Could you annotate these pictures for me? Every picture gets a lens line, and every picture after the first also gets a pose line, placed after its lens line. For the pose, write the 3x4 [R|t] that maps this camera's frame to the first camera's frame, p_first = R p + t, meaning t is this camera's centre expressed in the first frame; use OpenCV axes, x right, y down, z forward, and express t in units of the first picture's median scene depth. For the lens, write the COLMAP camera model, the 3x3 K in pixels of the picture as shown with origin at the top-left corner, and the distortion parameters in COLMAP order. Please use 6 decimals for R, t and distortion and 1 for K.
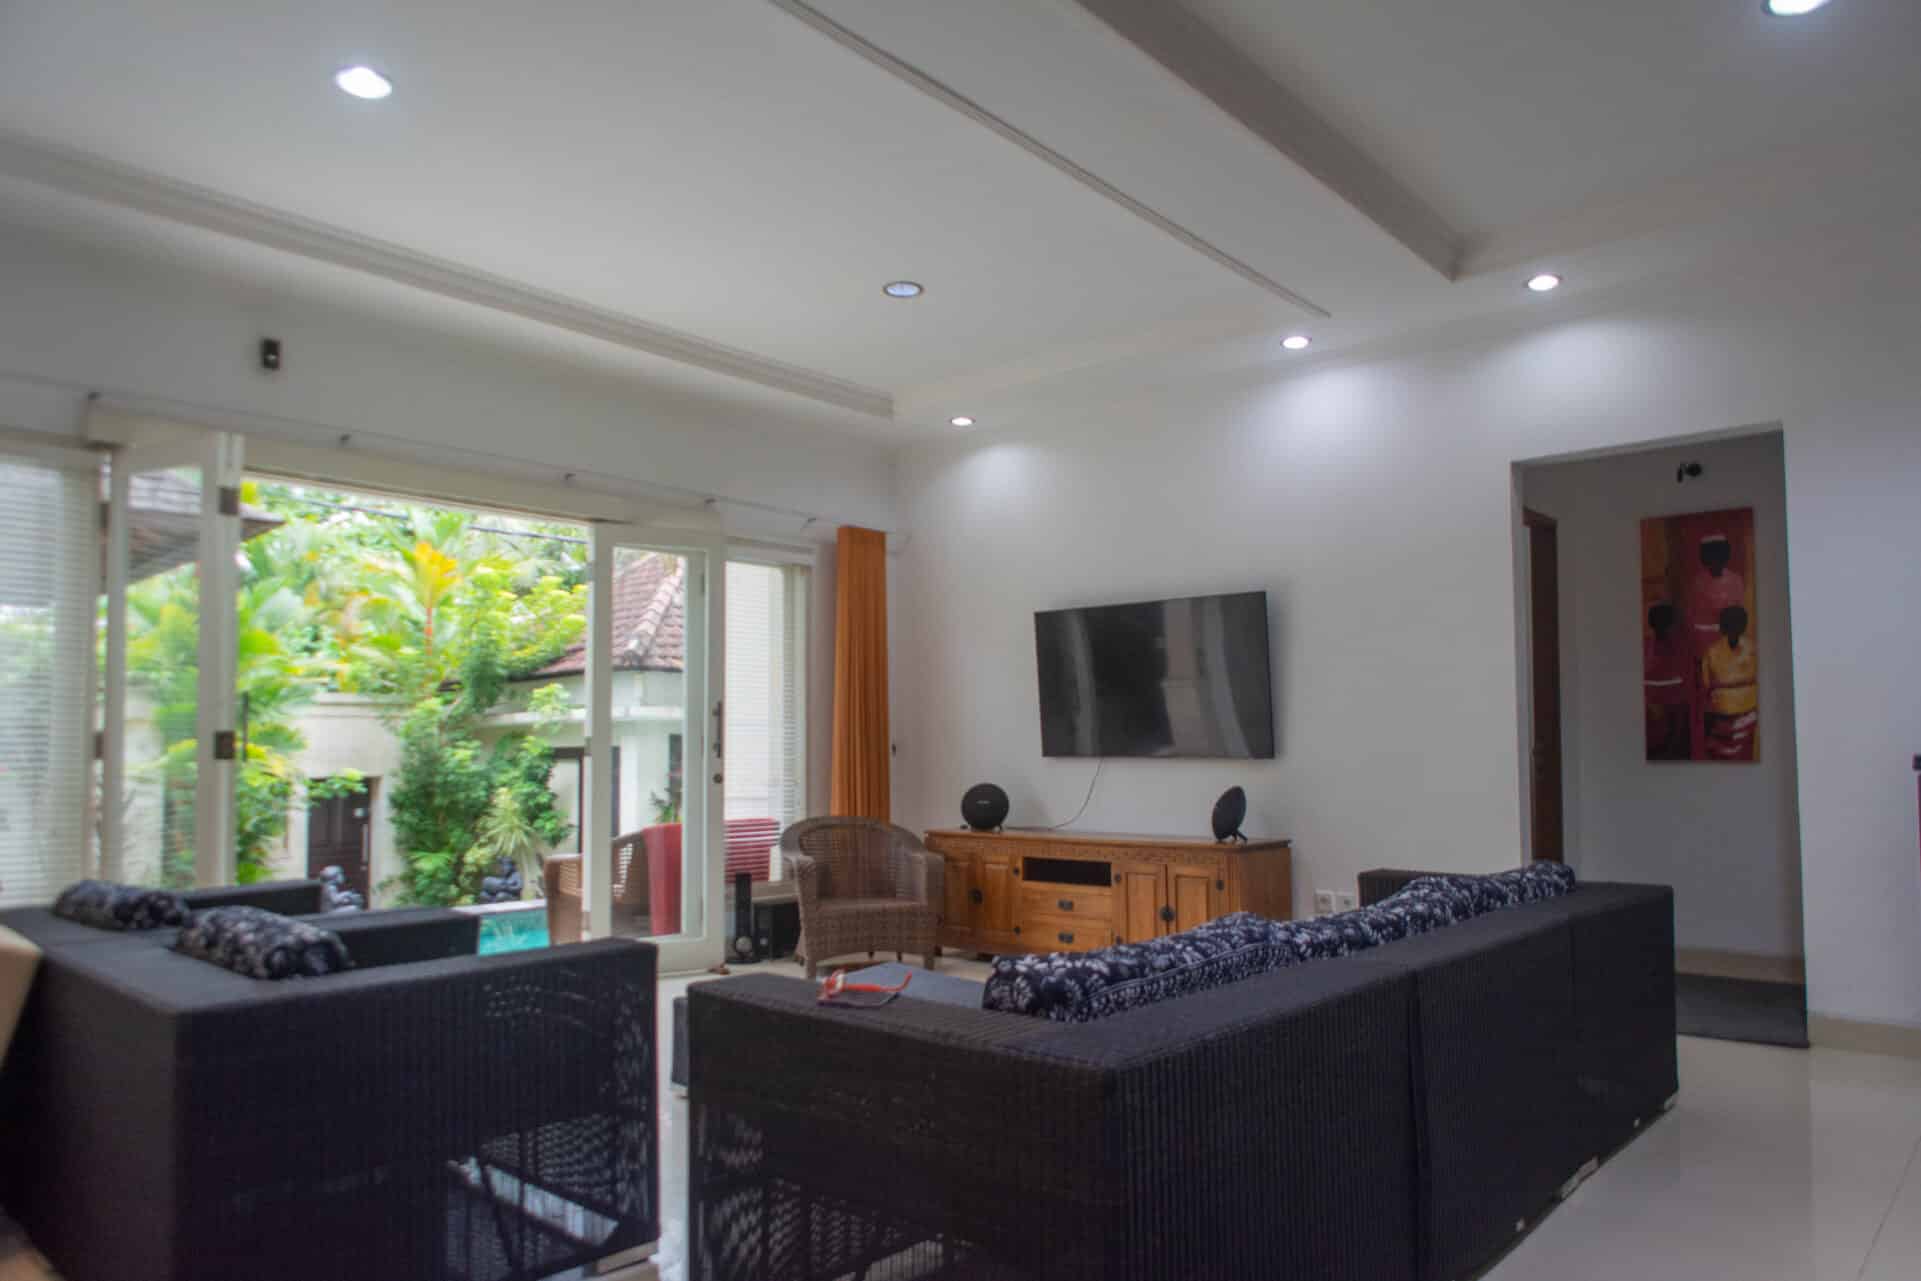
lens RADIAL K [[1258.1, 0, 958.6], [0, 1258.1, 694.6], [0, 0, 1]] dist [-0.005202, -0.024651]
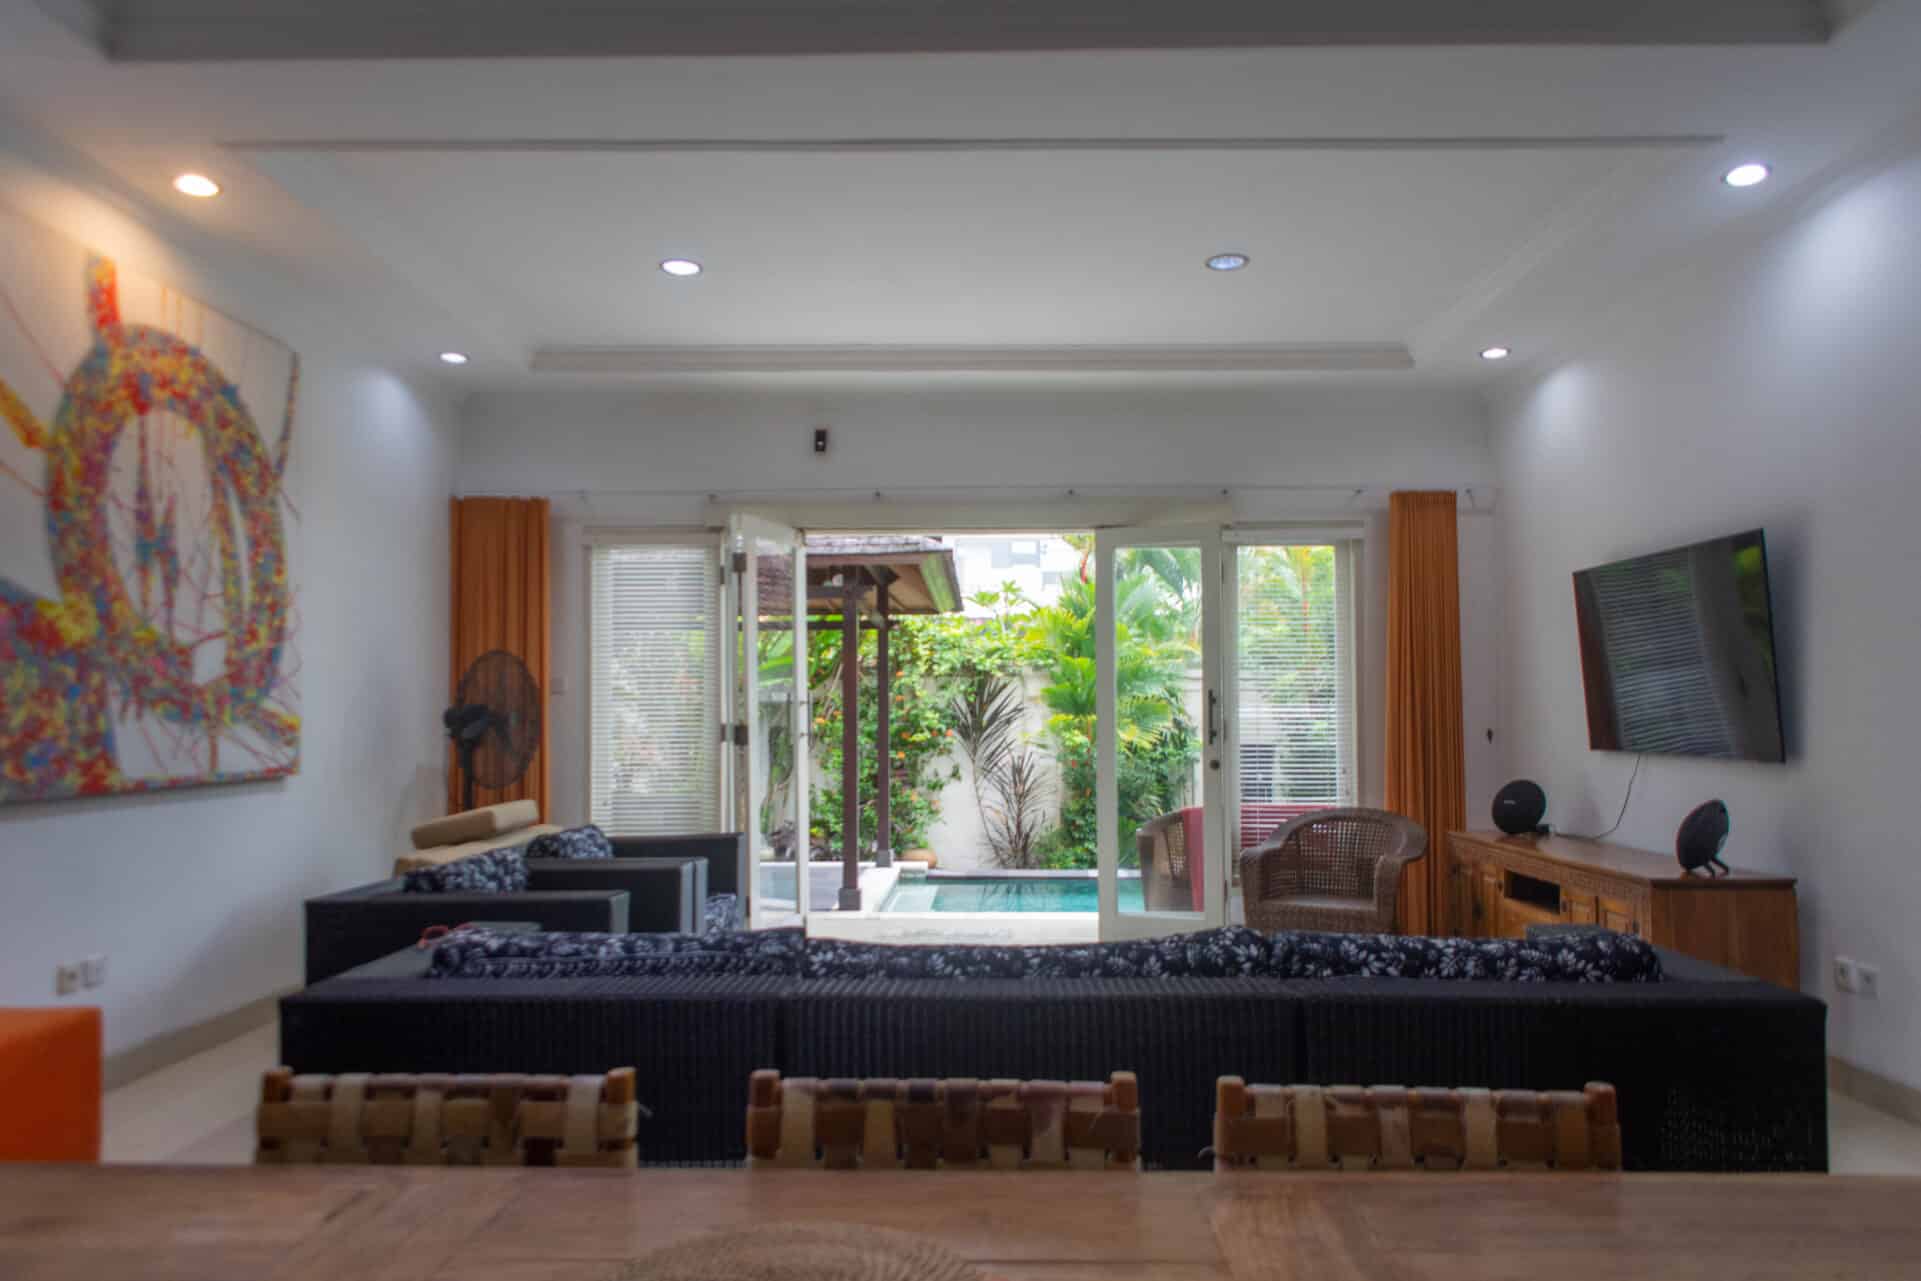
lens RADIAL K [[1295.1, 0, 960.8], [0, 1295.1, 702.2], [0, 0, 1]] dist [0.001578, -0.001288]
pose [[0.653216, -0.005111, -0.757154, 0.417823], [0.034878, 0.999119, 0.023345, -0.014610], [0.756368, -0.041657, 0.652819, 0.140902]]
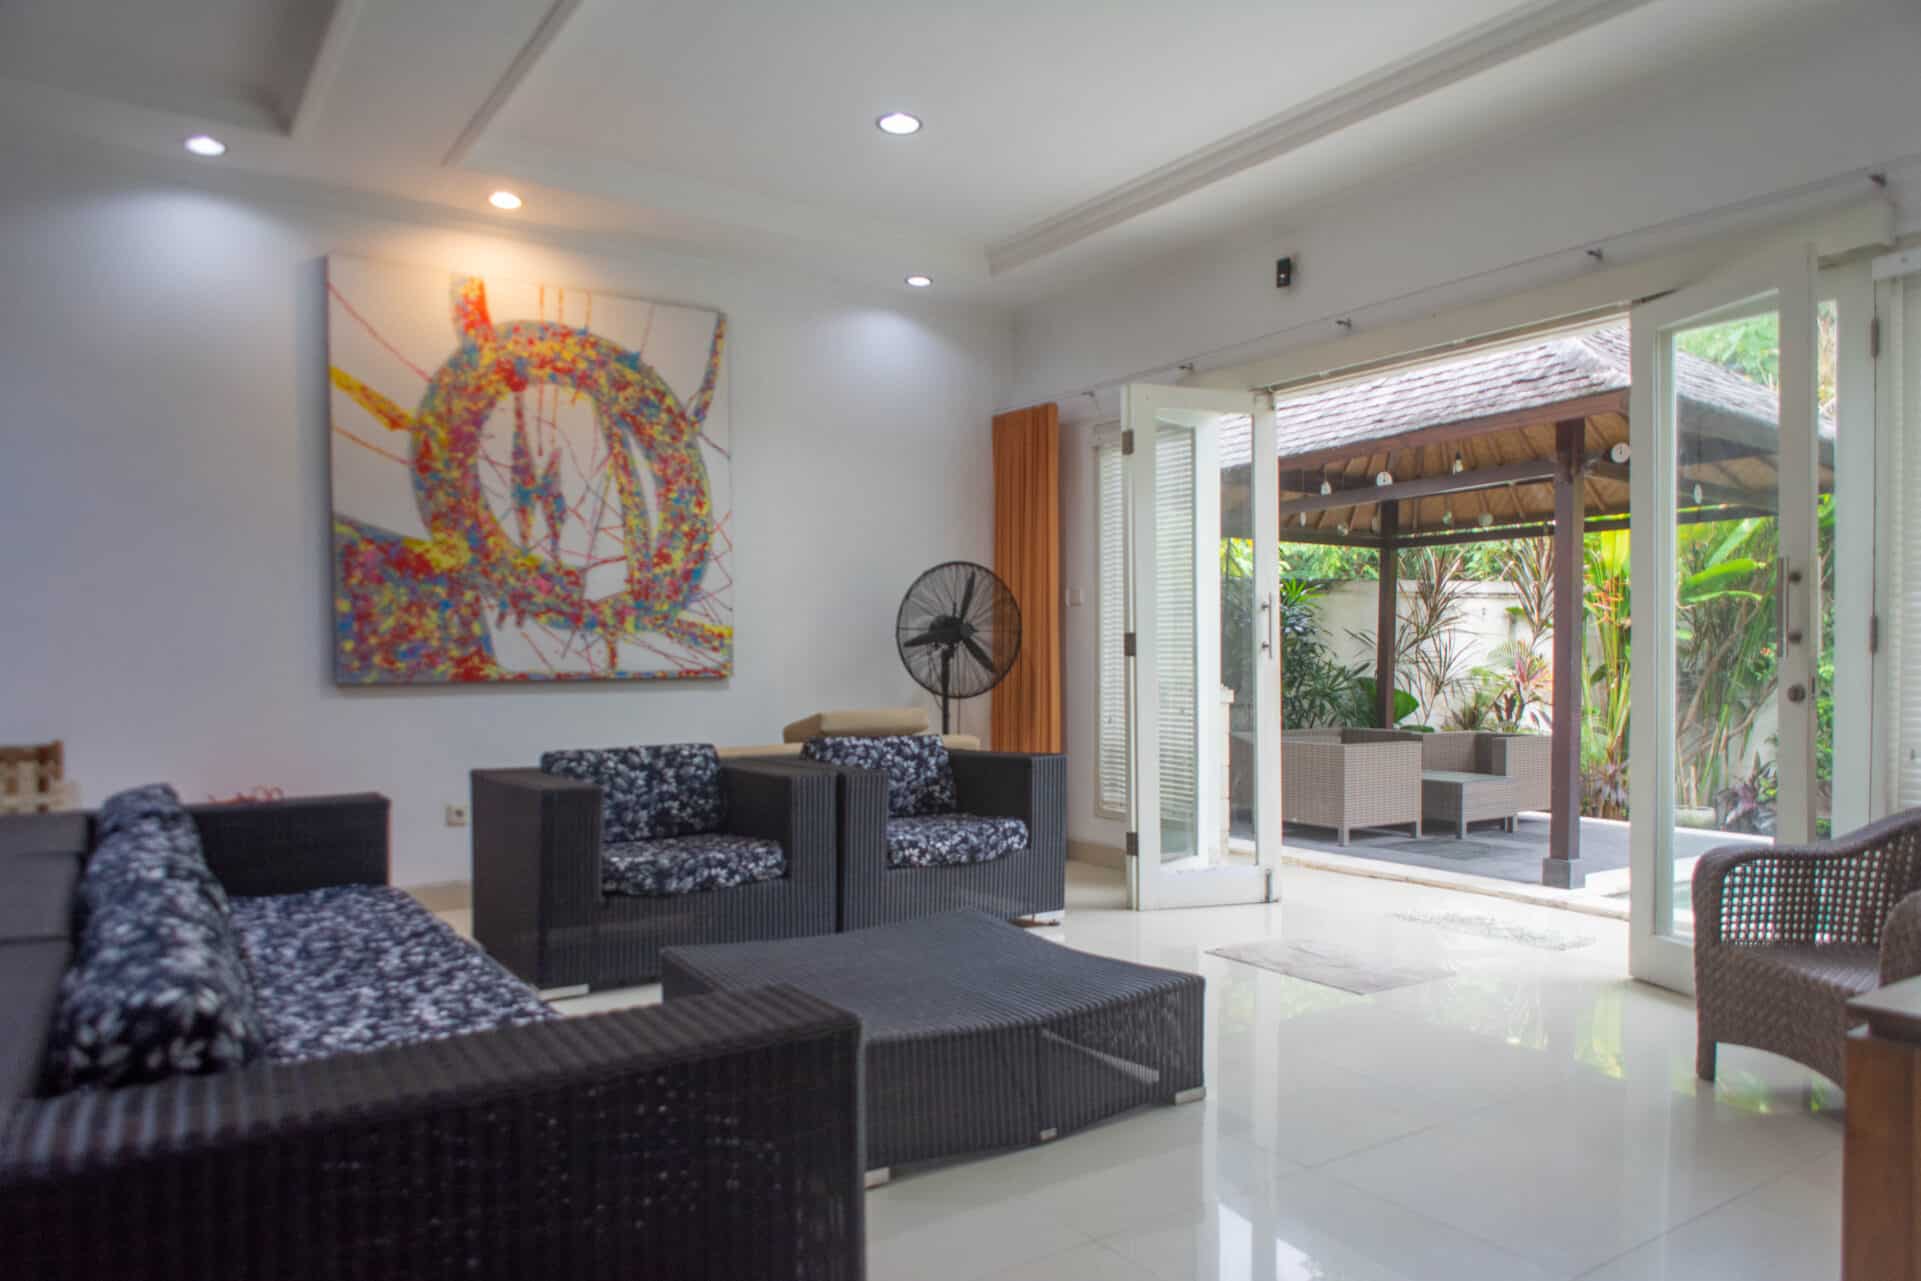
lens RADIAL K [[1258.1, 0, 958.6], [0, 1258.1, 694.6], [0, 0, 1]] dist [-0.005202, -0.024651]
pose [[-0.244230, 0.035066, -0.969083, 0.388049], [0.049573, 0.998491, 0.023636, 0.030764], [0.968449, -0.042267, -0.245600, 0.690748]]
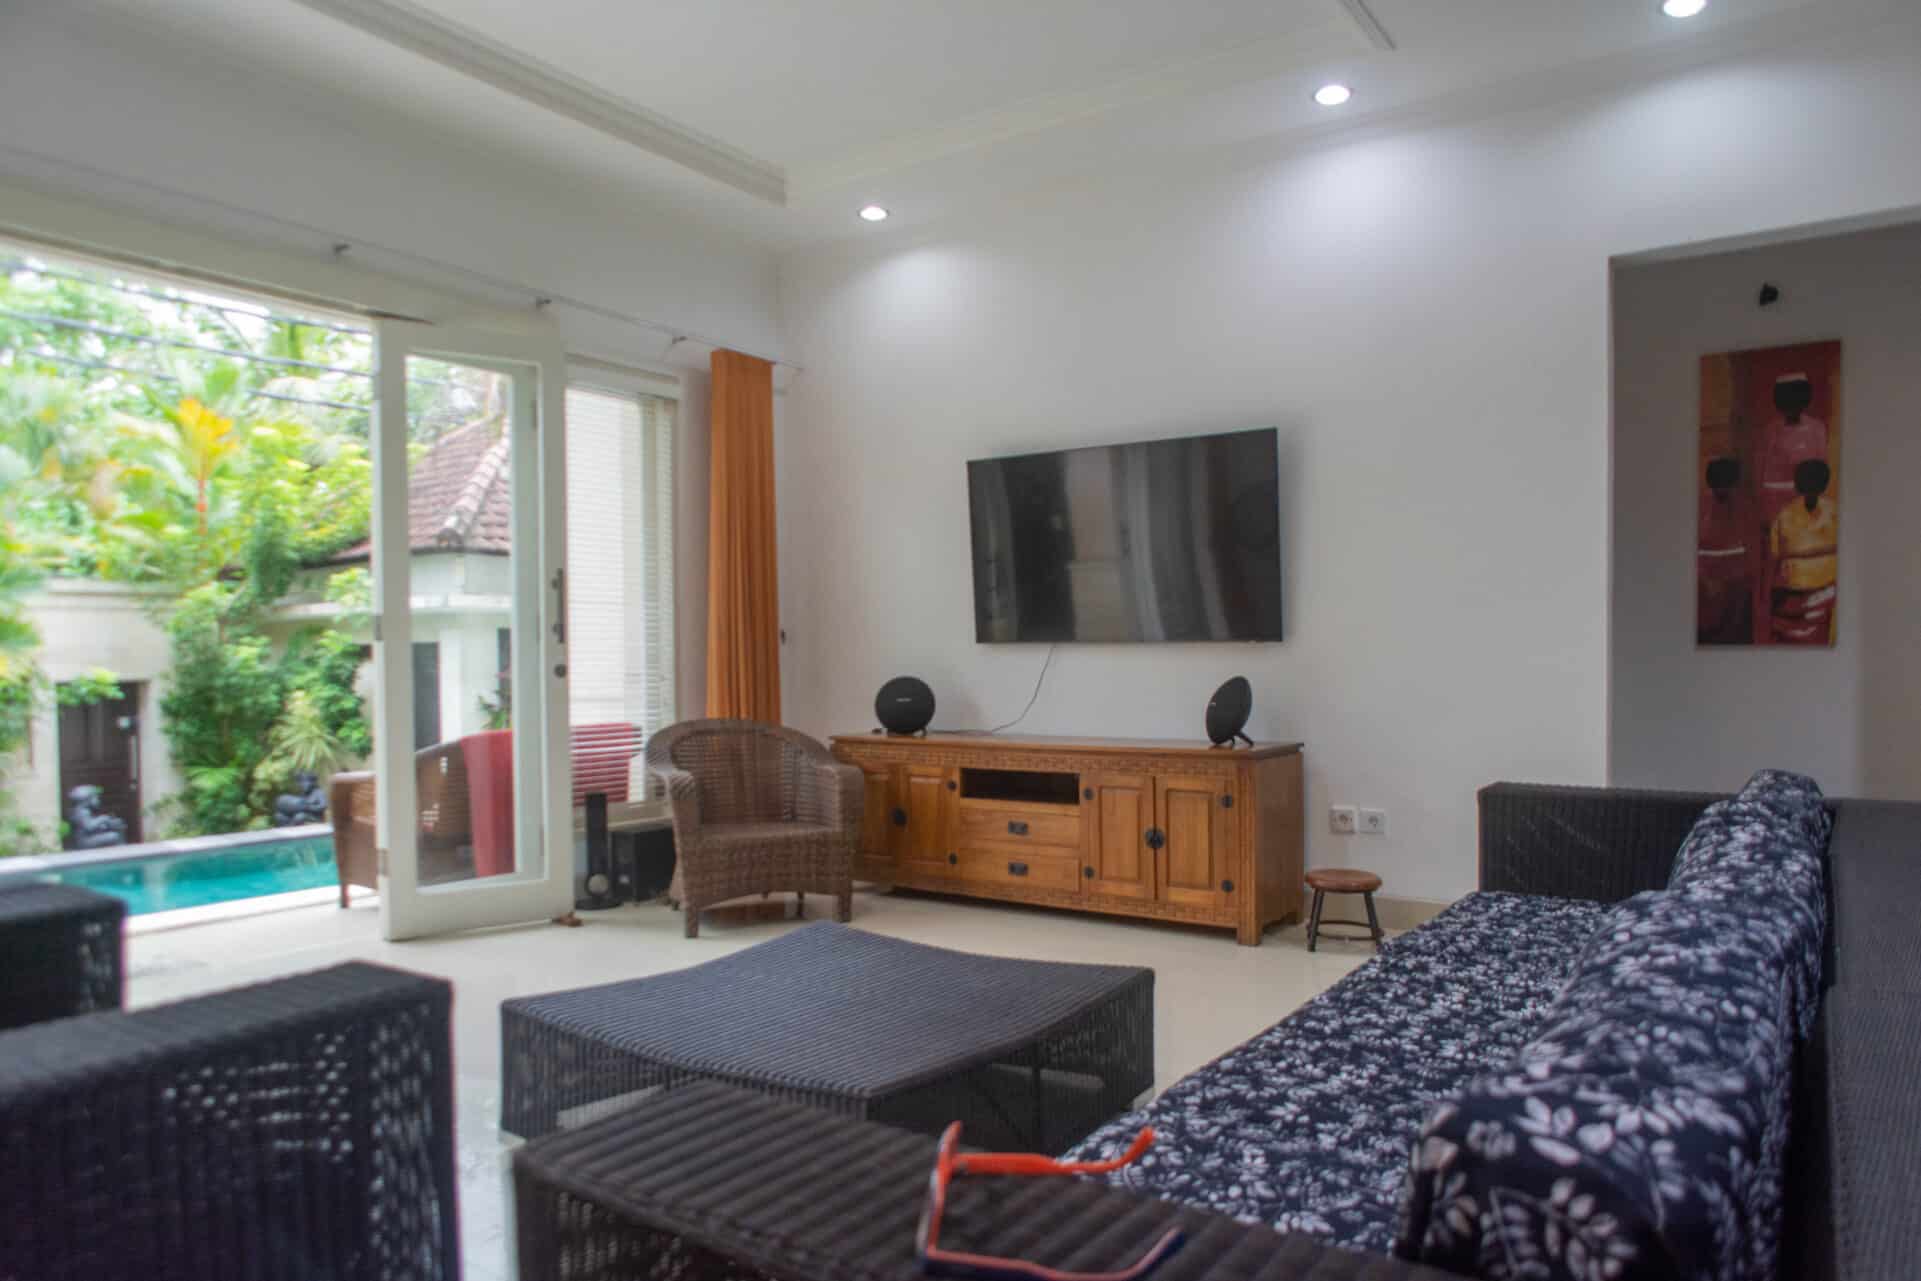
lens RADIAL K [[1258.1, 0, 958.6], [0, 1258.1, 694.6], [0, 0, 1]] dist [-0.005202, -0.024651]
pose [[0.992502, -0.005917, 0.122083, -0.040924], [-0.003269, 0.997185, 0.074904, 0.021216], [-0.122182, -0.074742, 0.989689, 0.196933]]
